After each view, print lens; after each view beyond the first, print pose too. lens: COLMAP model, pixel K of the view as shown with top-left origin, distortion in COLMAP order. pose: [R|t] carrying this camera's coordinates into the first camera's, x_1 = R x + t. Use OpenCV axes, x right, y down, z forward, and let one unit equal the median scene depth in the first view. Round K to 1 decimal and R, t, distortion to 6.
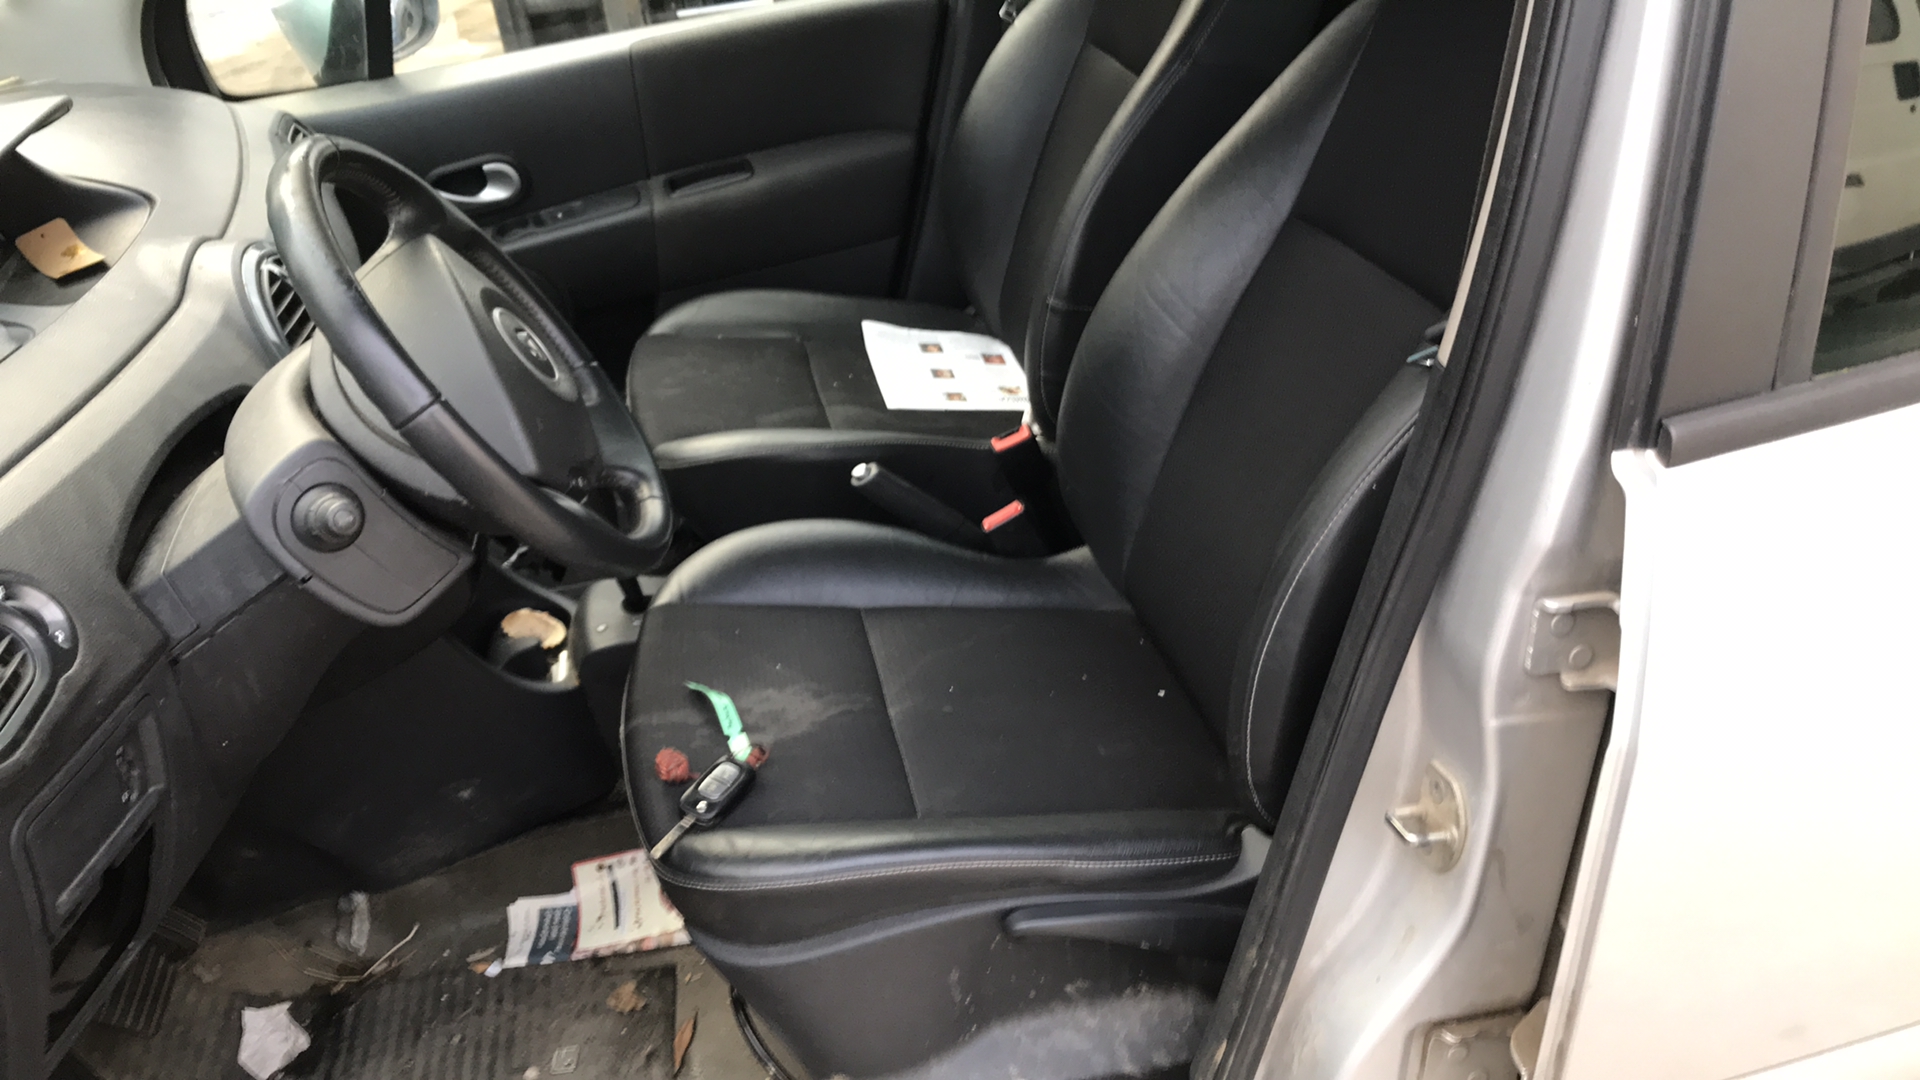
lens RADIAL K [[1495.9, 0, 960.0], [0, 1495.9, 540.0], [0, 0, 1]] dist [0.107771, -0.217828]
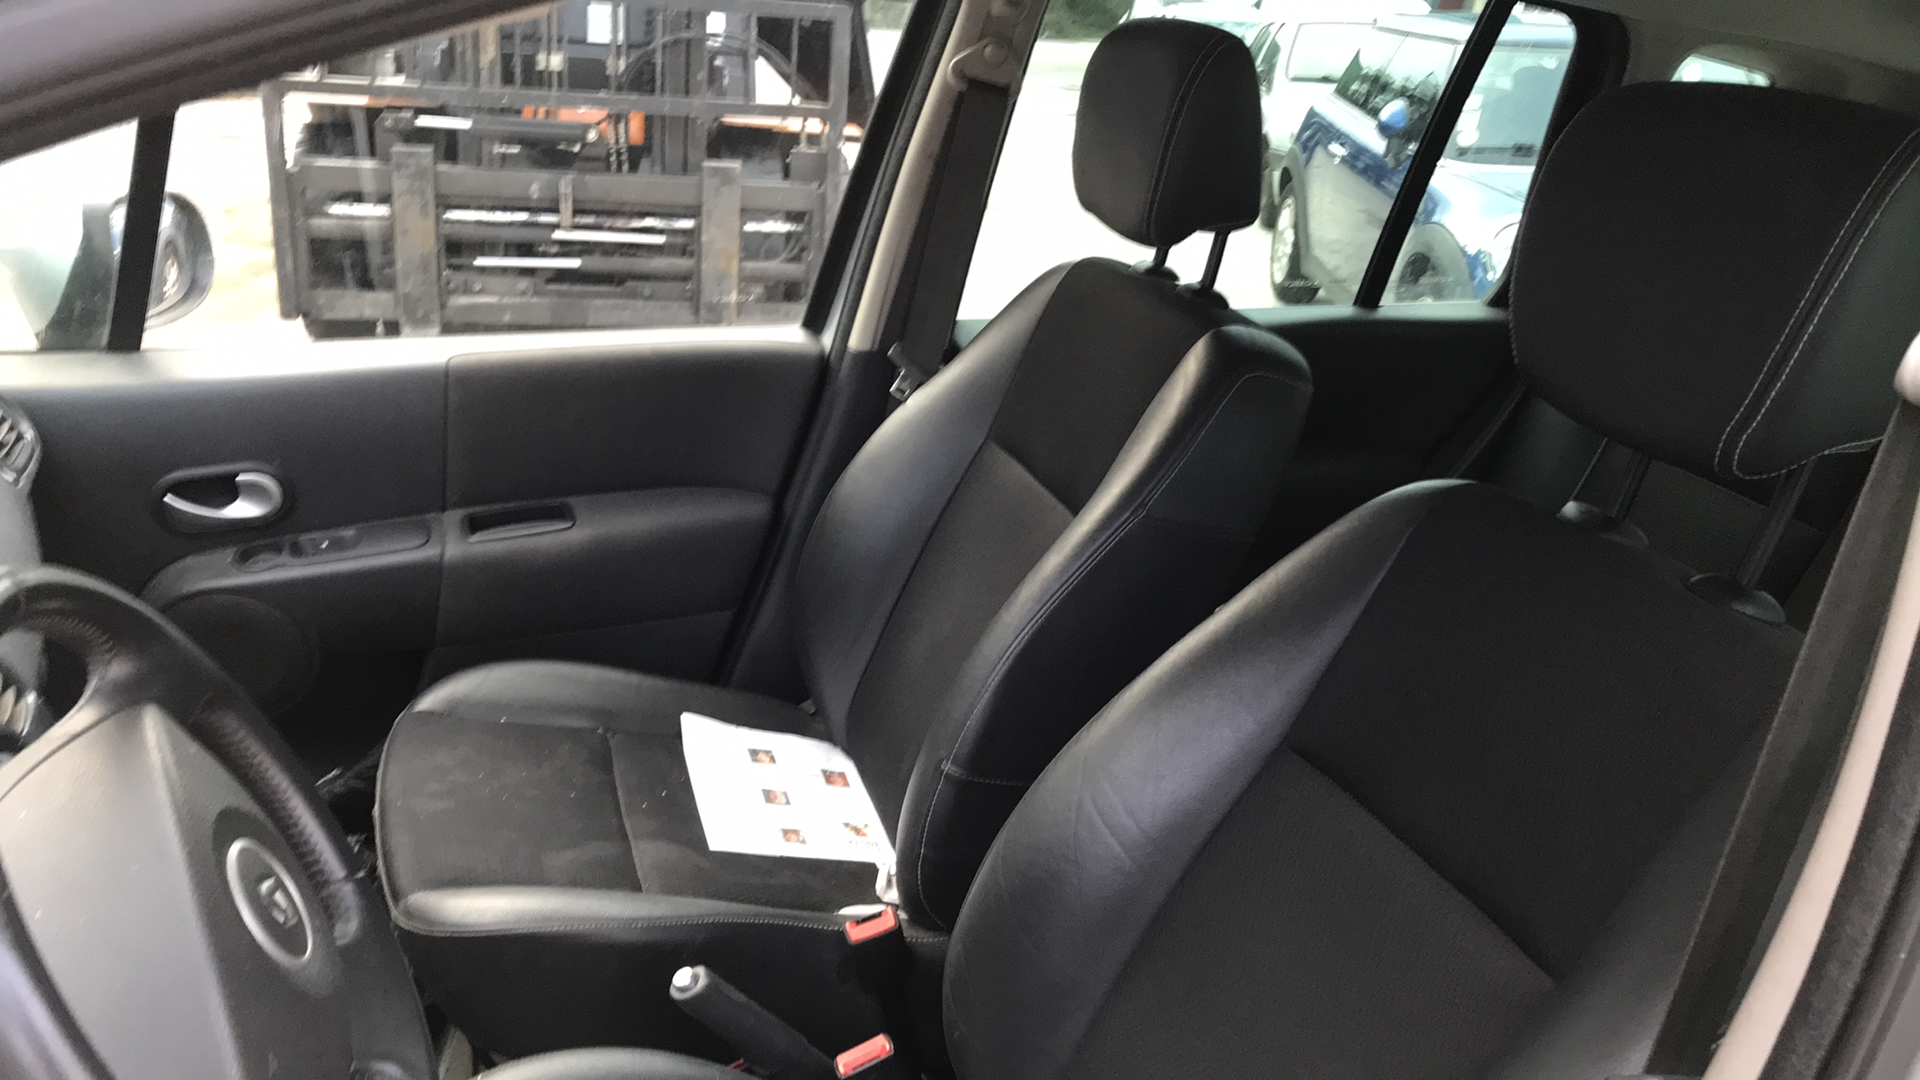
lens RADIAL K [[1550.5, 0, 910.2], [0, 1550.5, 528.1], [0, 0, 1]] dist [-0.001273, 0.125468]
pose [[0.983079, 0.129835, 0.129224, -0.073514], [-0.105540, 0.978033, -0.179758, -0.120092], [-0.149724, 0.163078, 0.975186, 0.158253]]
